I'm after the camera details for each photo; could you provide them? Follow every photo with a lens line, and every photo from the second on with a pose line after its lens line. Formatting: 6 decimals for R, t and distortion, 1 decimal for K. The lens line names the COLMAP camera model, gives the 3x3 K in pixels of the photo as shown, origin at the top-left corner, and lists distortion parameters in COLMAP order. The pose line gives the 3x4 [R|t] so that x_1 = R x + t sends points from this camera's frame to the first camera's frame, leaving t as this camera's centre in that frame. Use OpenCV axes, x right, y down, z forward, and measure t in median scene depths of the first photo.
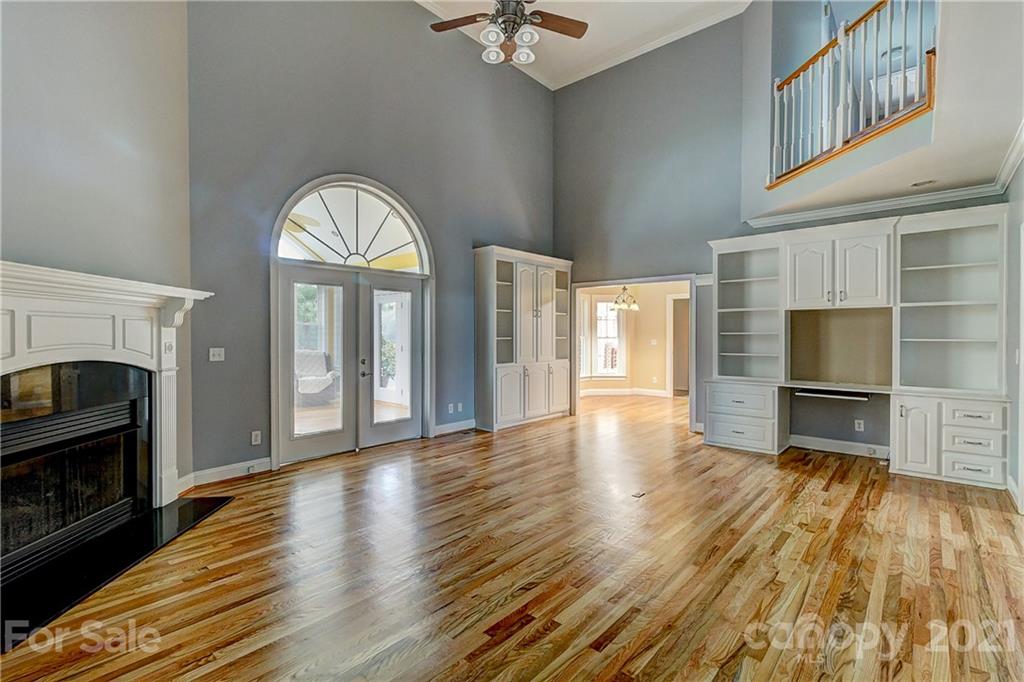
lens RADIAL K [[475.1, 0, 513.0], [0, 475.1, 337.9], [0, 0, 1]] dist [0.002305, 0.000603]
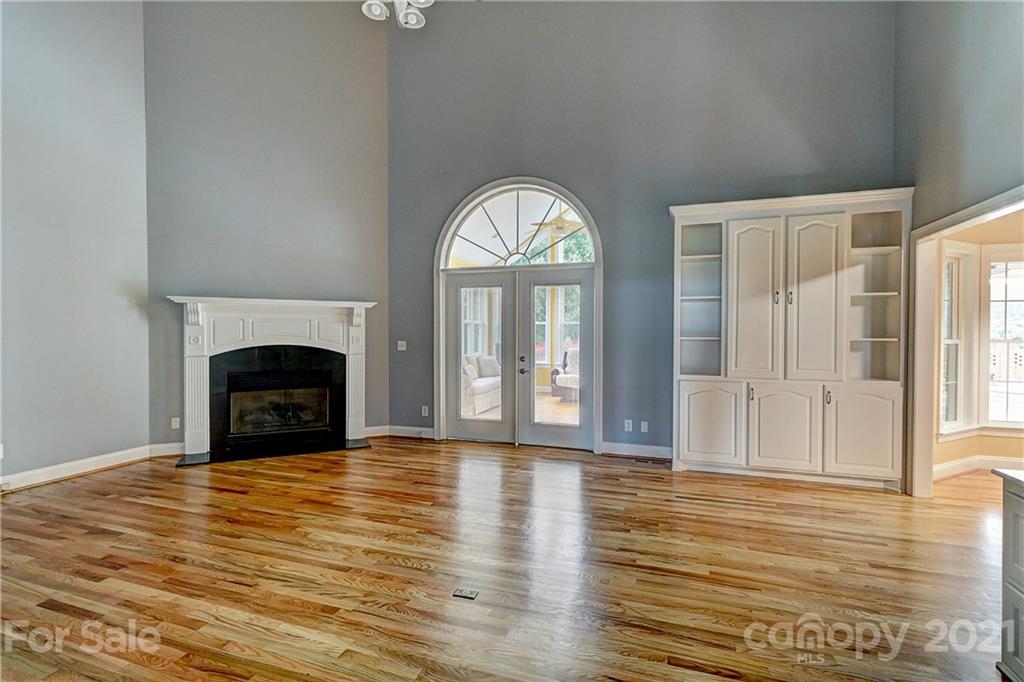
lens RADIAL K [[475.1, 0, 513.0], [0, 475.1, 337.9], [0, 0, 1]] dist [0.002305, 0.000603]
pose [[0.374014, 0.010738, -0.927361, 0.622640], [-0.011291, 0.999912, 0.007024, -0.001406], [0.927354, 0.007844, 0.374102, 0.607869]]
